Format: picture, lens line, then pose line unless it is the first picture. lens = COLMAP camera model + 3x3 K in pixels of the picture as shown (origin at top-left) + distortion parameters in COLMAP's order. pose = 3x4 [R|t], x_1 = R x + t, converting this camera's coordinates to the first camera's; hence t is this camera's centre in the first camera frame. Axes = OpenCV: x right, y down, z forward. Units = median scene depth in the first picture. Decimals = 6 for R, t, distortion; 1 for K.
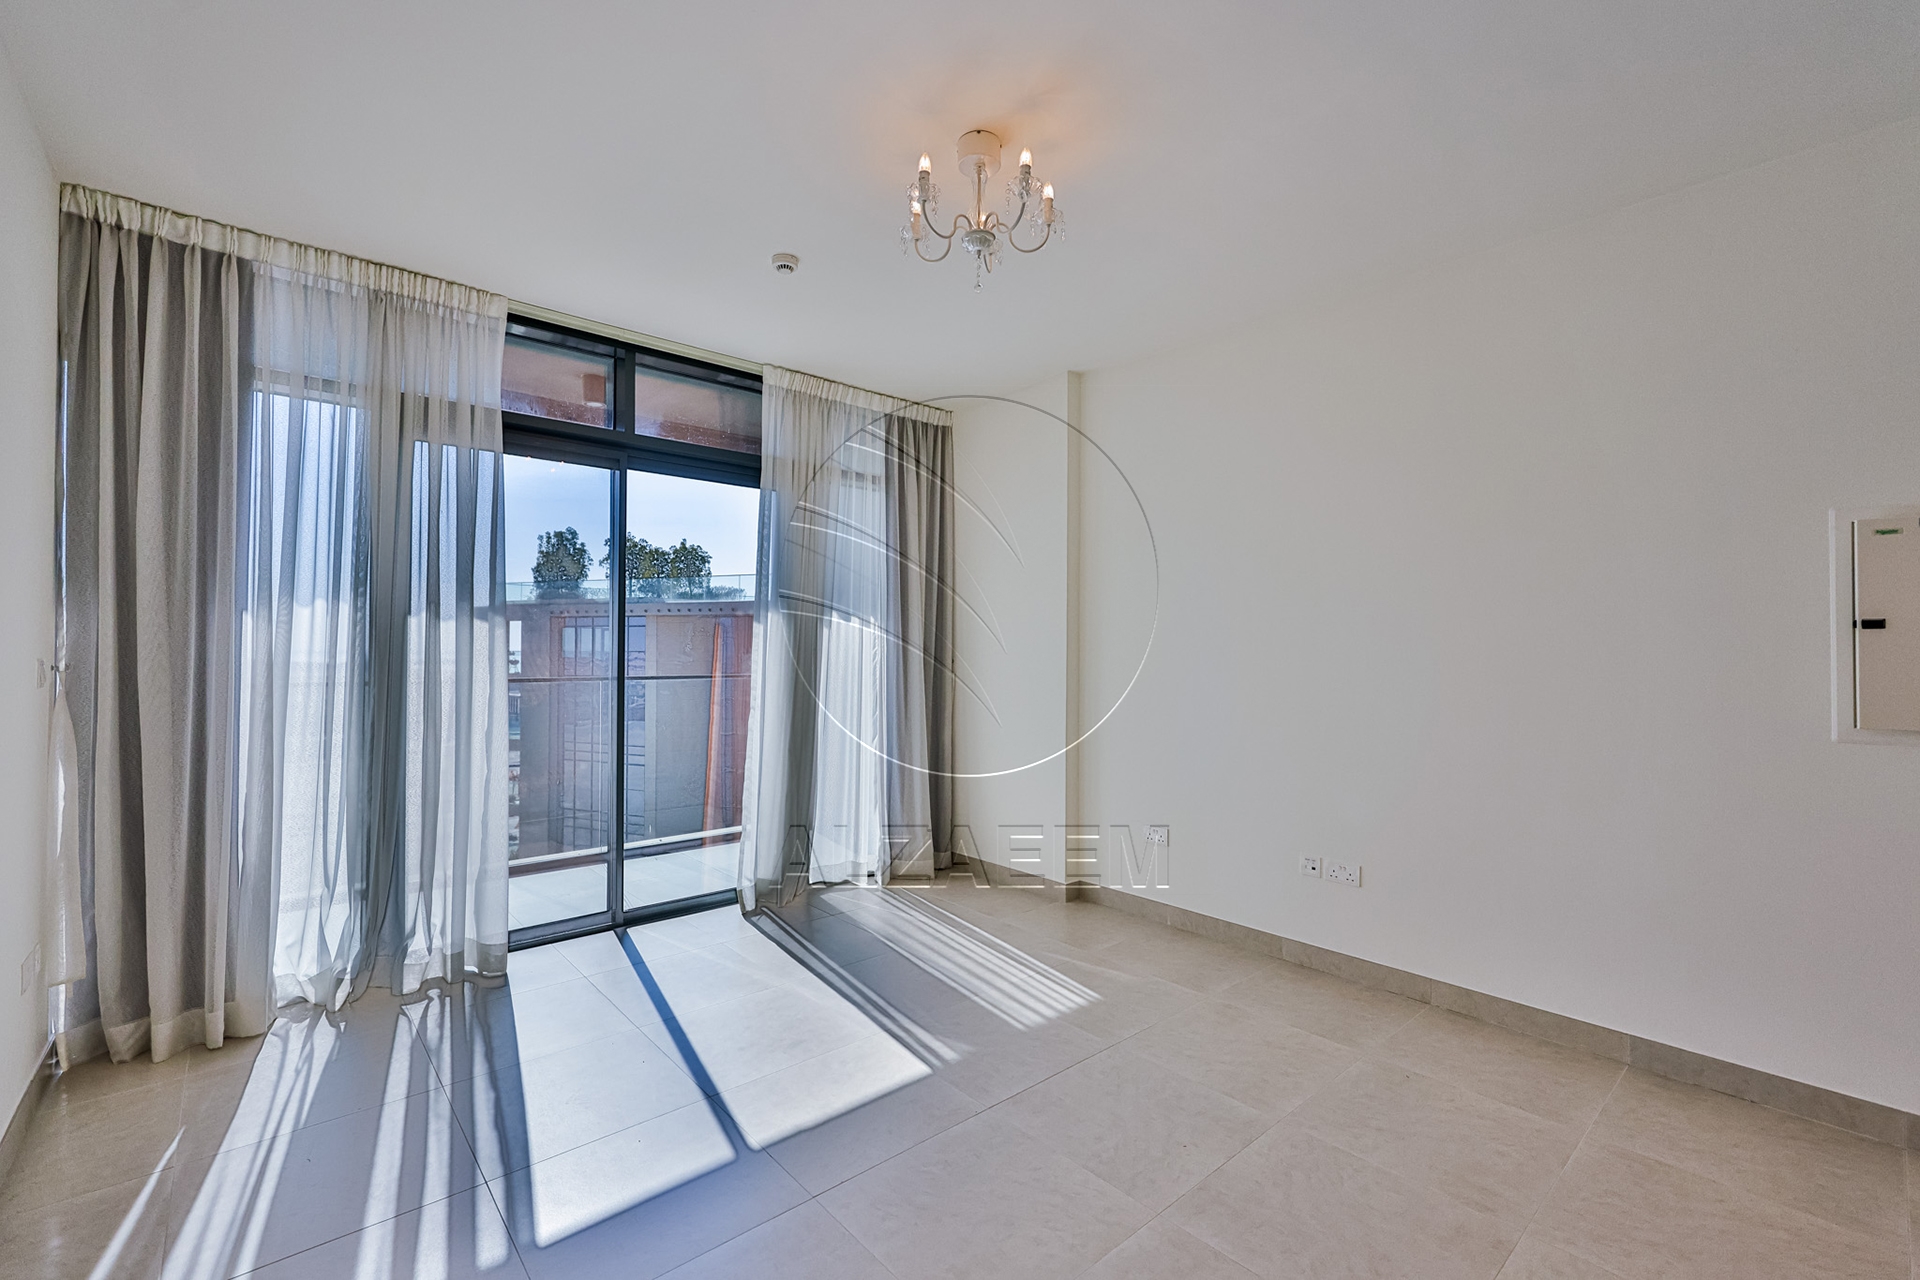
lens RADIAL K [[842.7, 0, 969.8], [0, 842.7, 648.9], [0, 0, 1]] dist [0.007508, 0.000180]
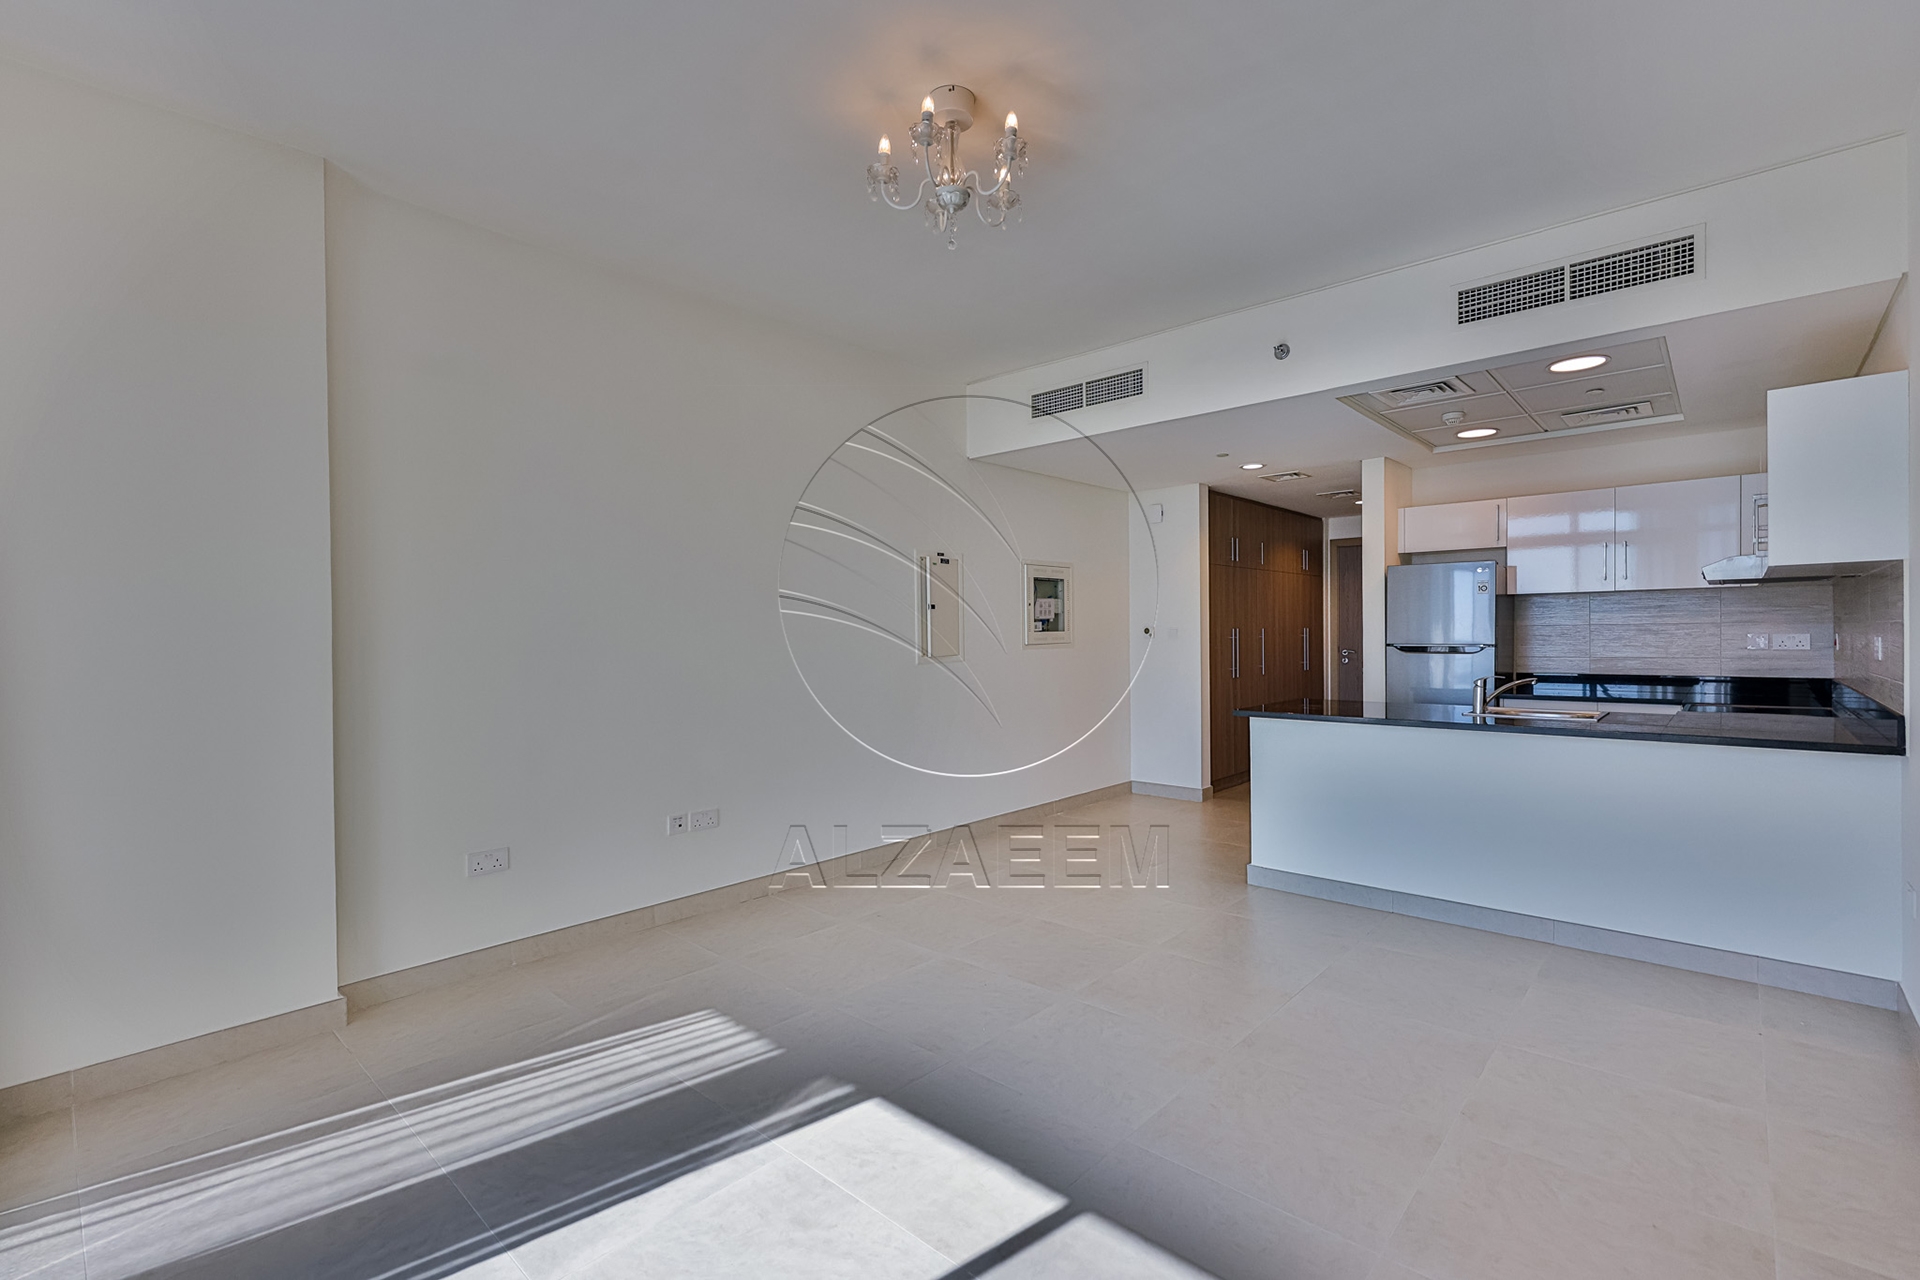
lens RADIAL K [[842.7, 0, 965.6], [0, 842.7, 642.0], [0, 0, 1]] dist [0.007508, 0.000180]
pose [[-0.135578, -0.014852, 0.990655, -0.699684], [-0.004465, 0.999887, 0.014379, 0.011196], [-0.990757, -0.002474, -0.135629, 0.791713]]
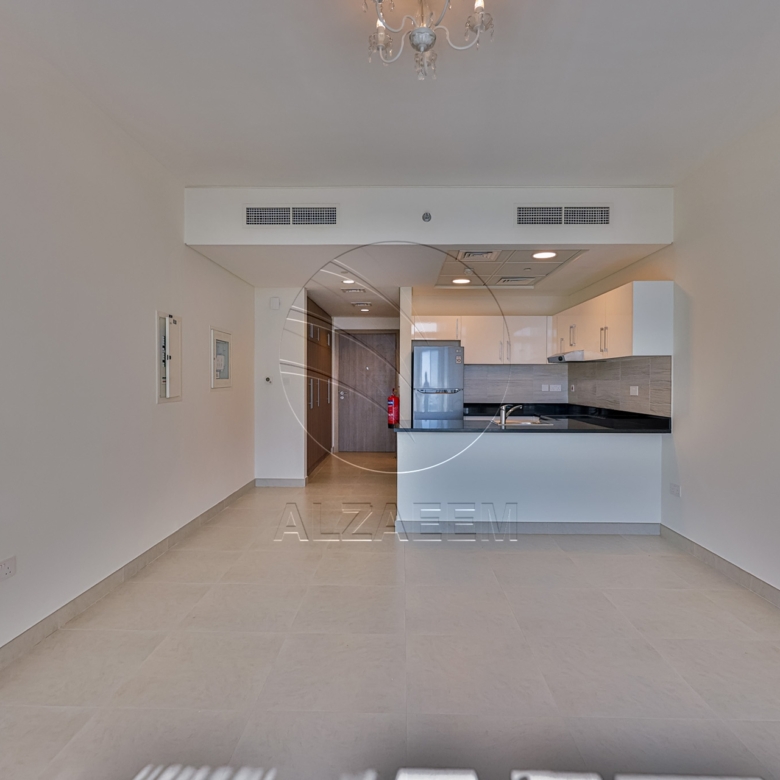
lens RADIAL K [[497.0, 0, 392.1], [0, 497.0, 387.8], [0, 0, 1]] dist [0.005035, -0.001883]
pose [[-0.745934, -0.017581, 0.665787, -0.324169], [-0.017172, 0.999827, 0.007162, 0.020651], [-0.665798, -0.006091, -0.746107, 1.130688]]
